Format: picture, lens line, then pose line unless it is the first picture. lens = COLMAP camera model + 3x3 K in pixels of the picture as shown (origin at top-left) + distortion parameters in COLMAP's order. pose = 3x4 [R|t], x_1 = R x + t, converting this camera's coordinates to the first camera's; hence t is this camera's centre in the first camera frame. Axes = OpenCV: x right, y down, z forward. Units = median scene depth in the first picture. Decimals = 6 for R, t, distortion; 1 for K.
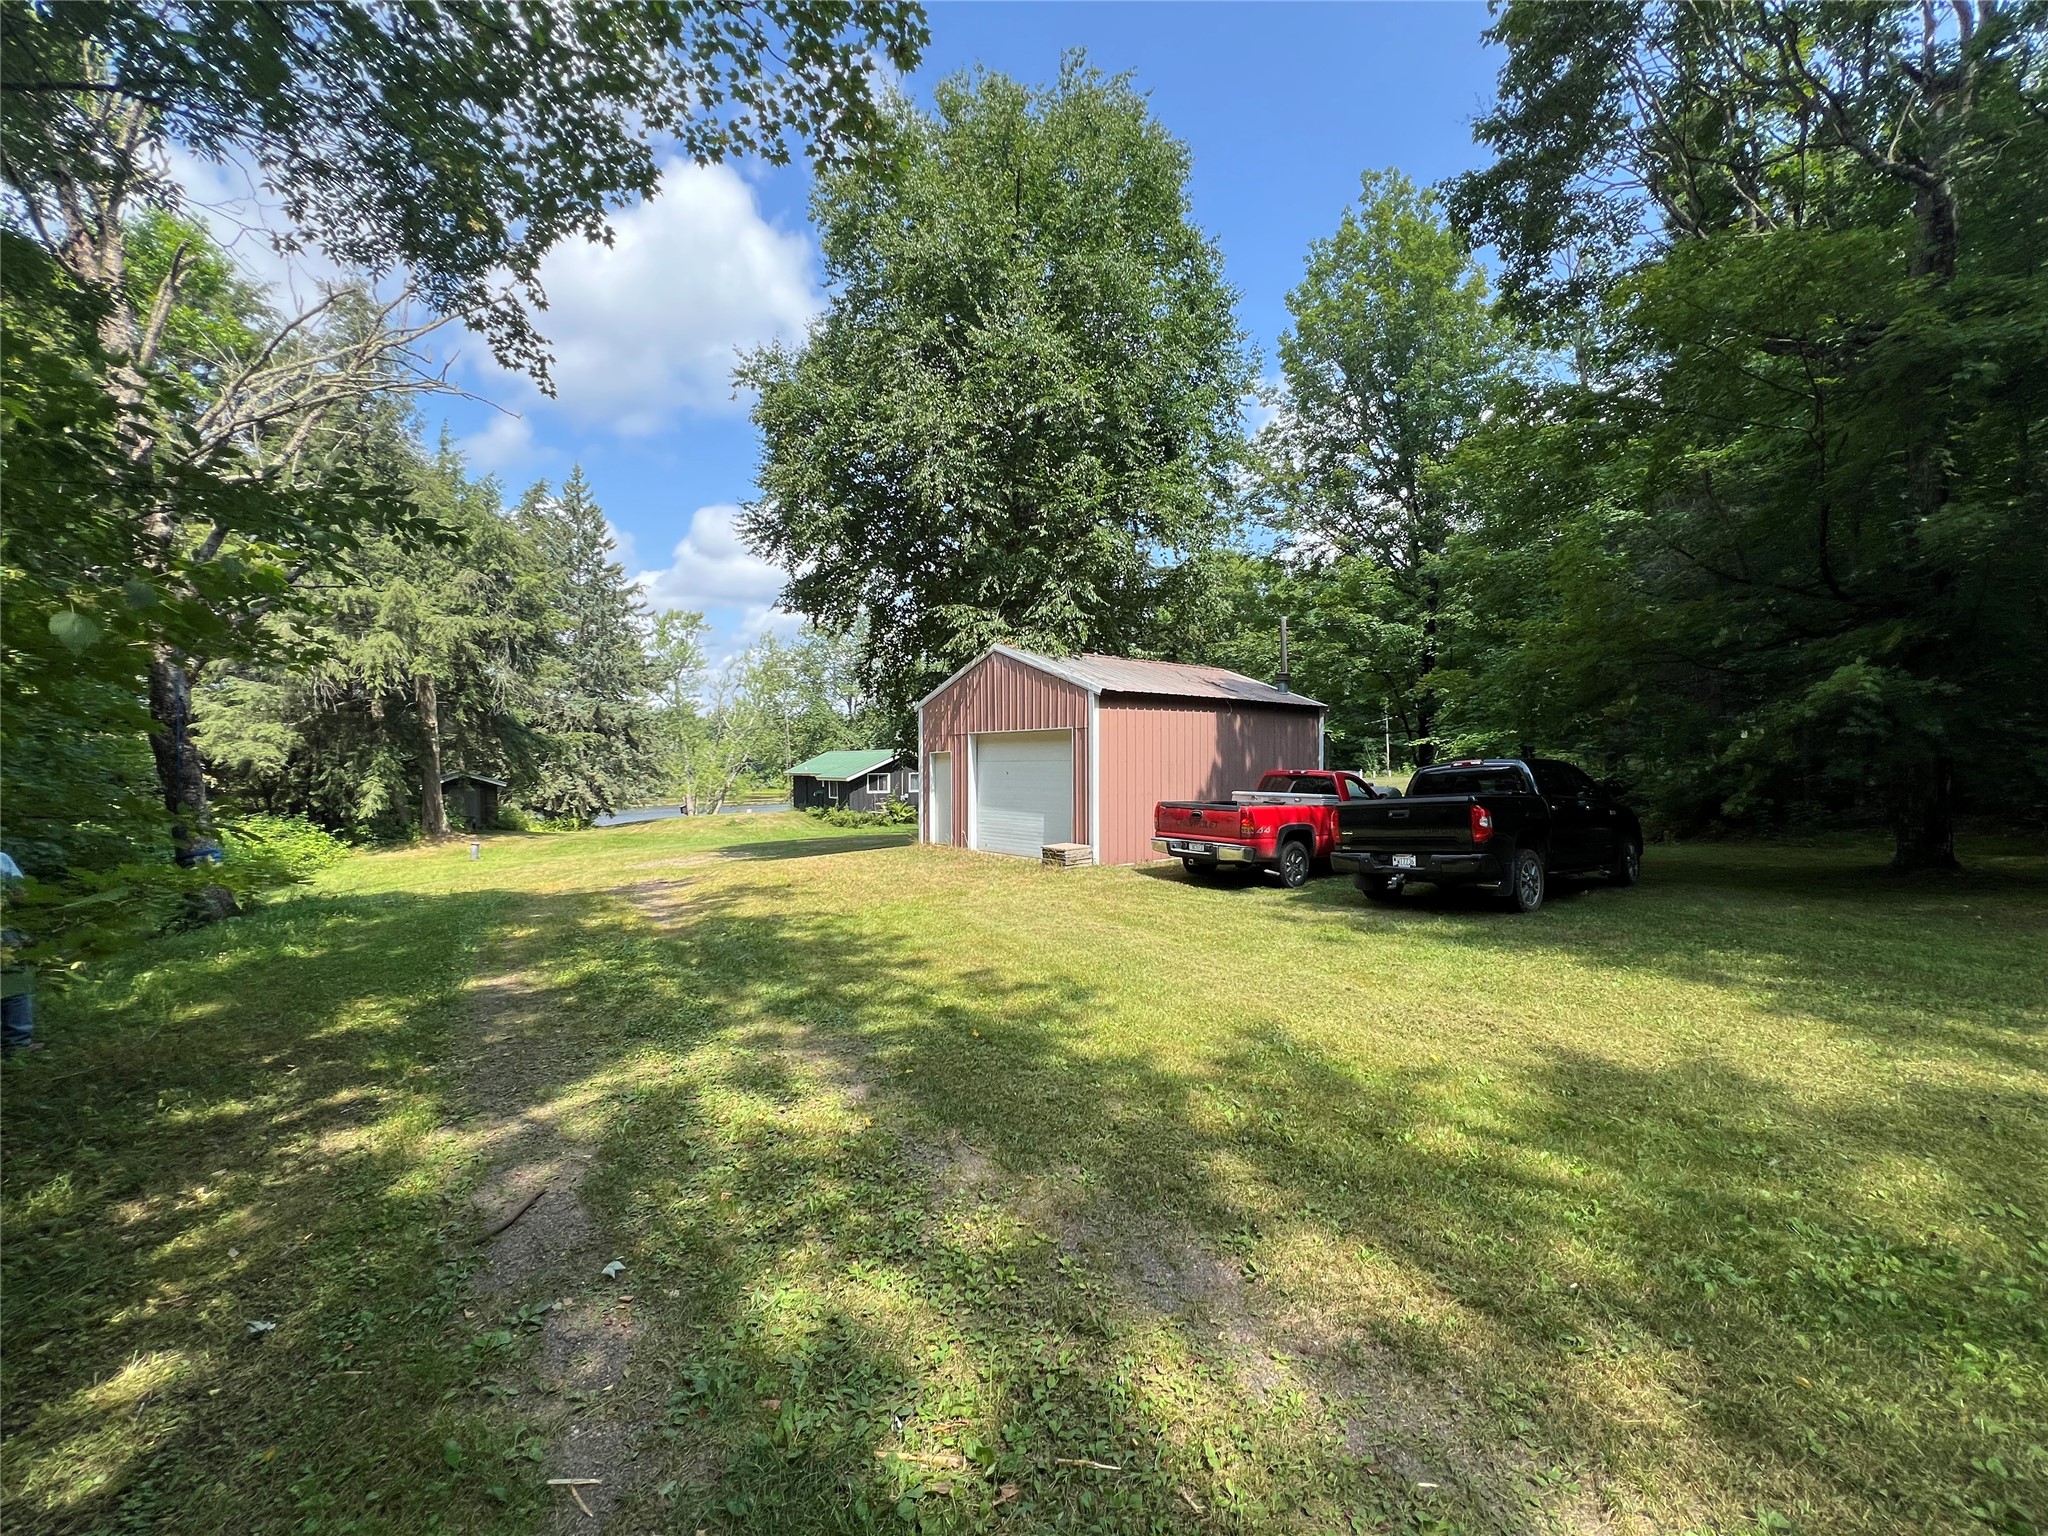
lens RADIAL K [[822.4, 0, 1029.2], [0, 822.4, 775.7], [0, 0, 1]] dist [0.000288, -0.000007]
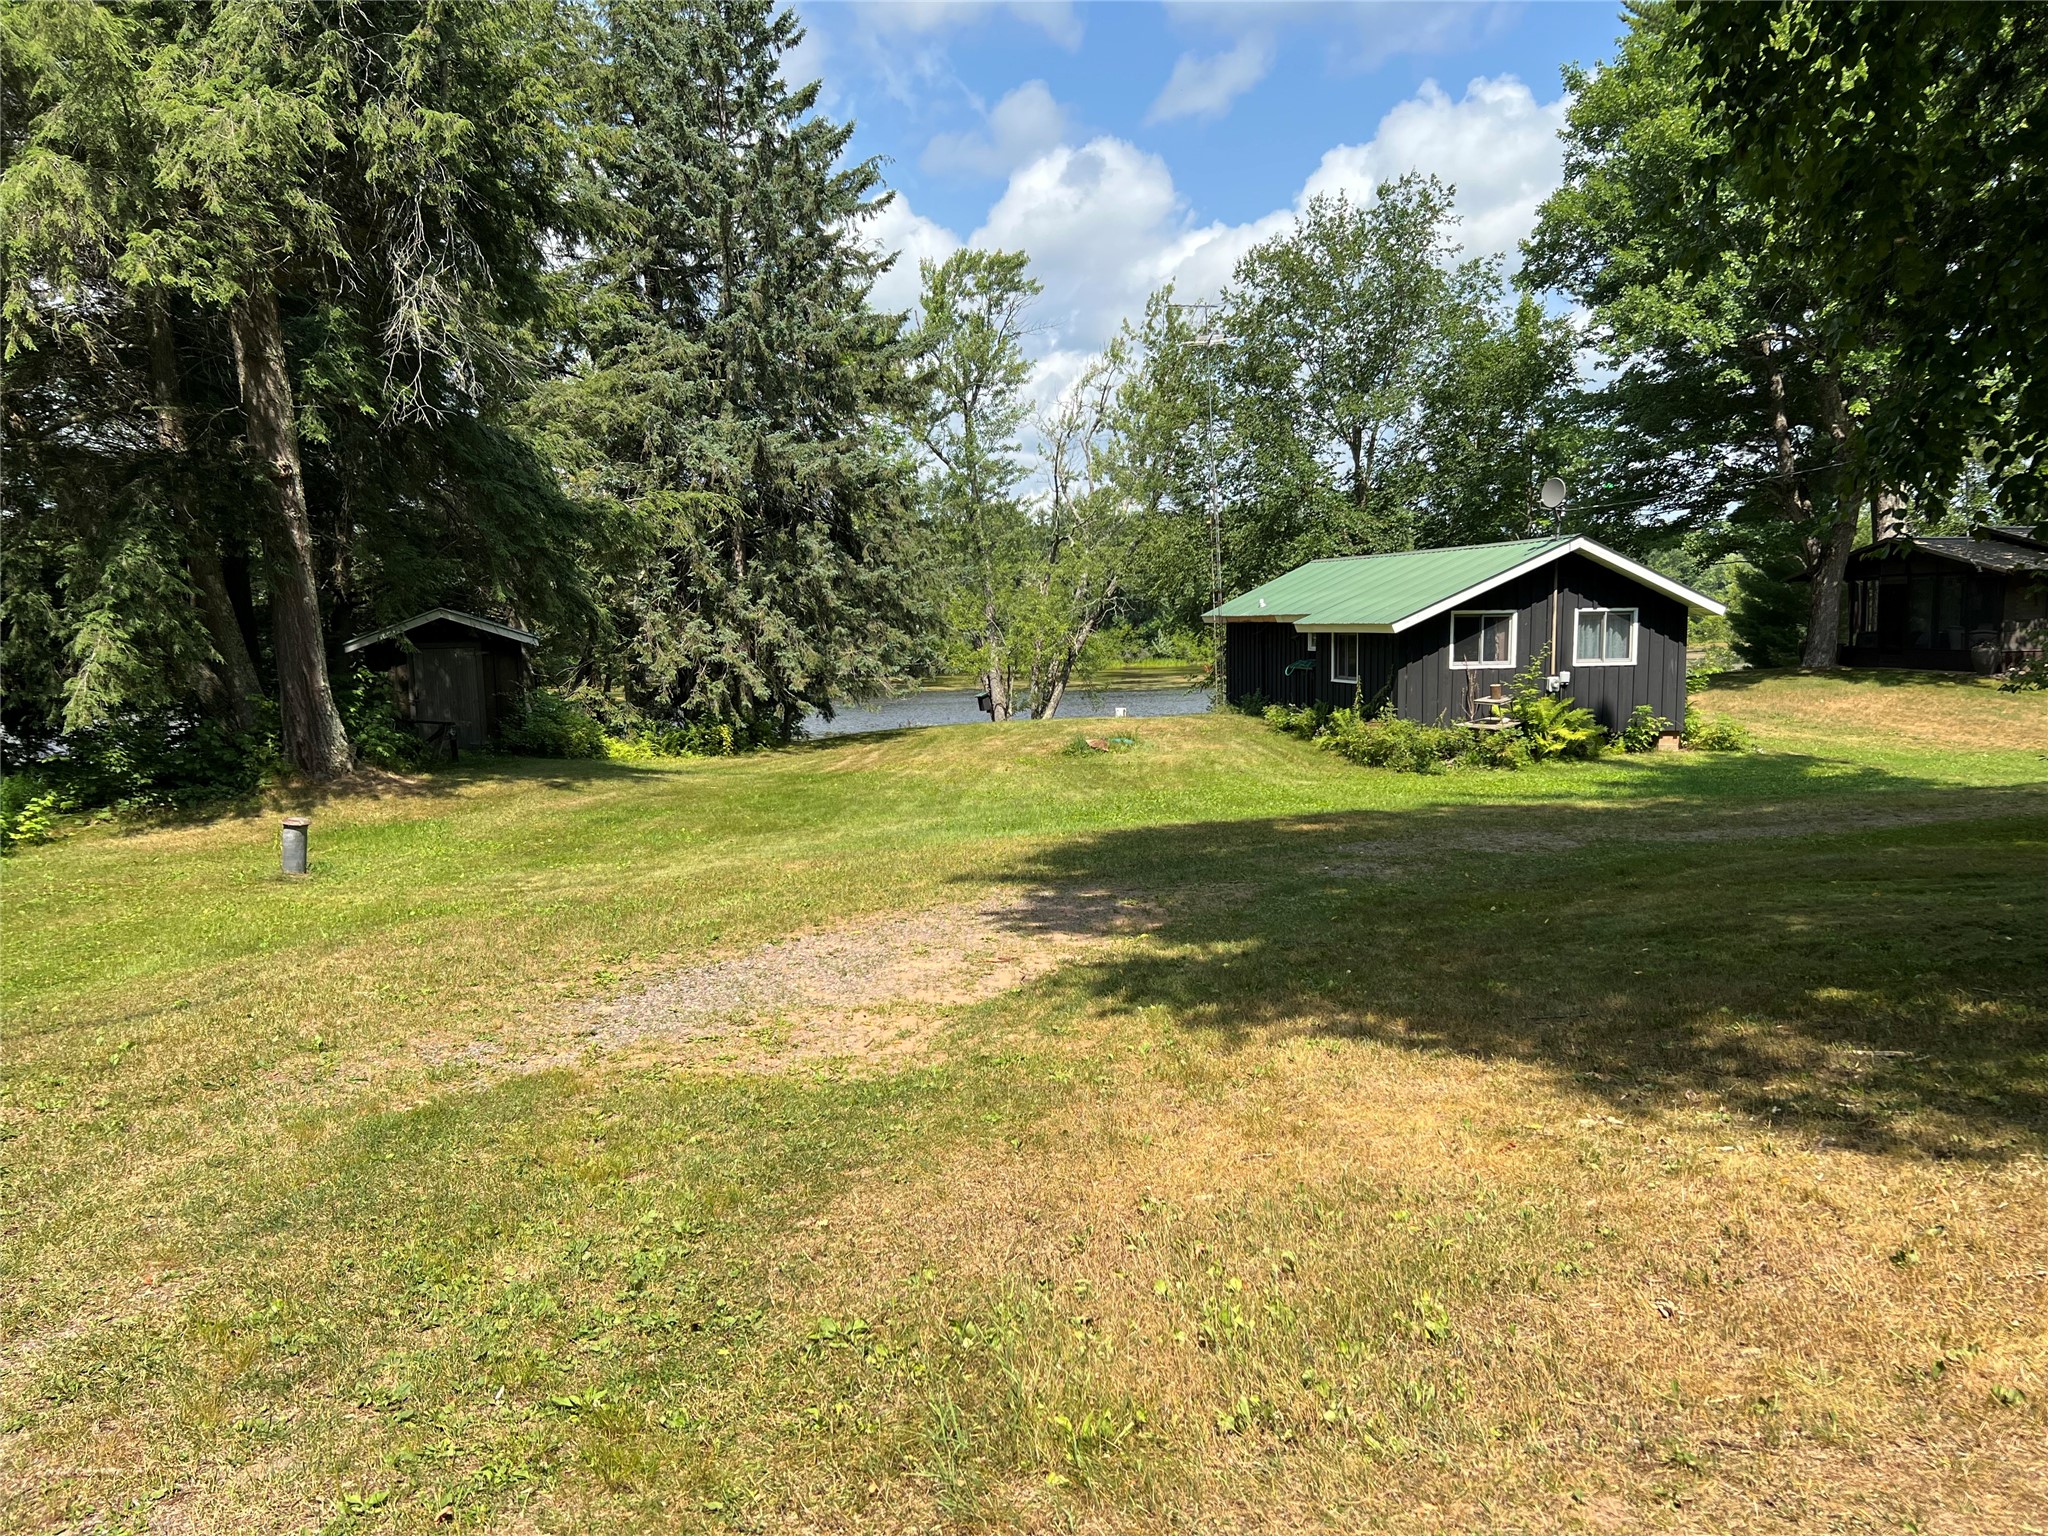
lens RADIAL K [[1578.5, 0, 1024.0], [0, 1578.5, 769.7], [0, 0, 1]] dist [0.018833, -0.020066]
pose [[0.925665, 0.031246, -0.377053, -0.111009], [0.001115, 0.996354, 0.085305, 0.006664], [0.378344, -0.079385, 0.922255, 0.320951]]
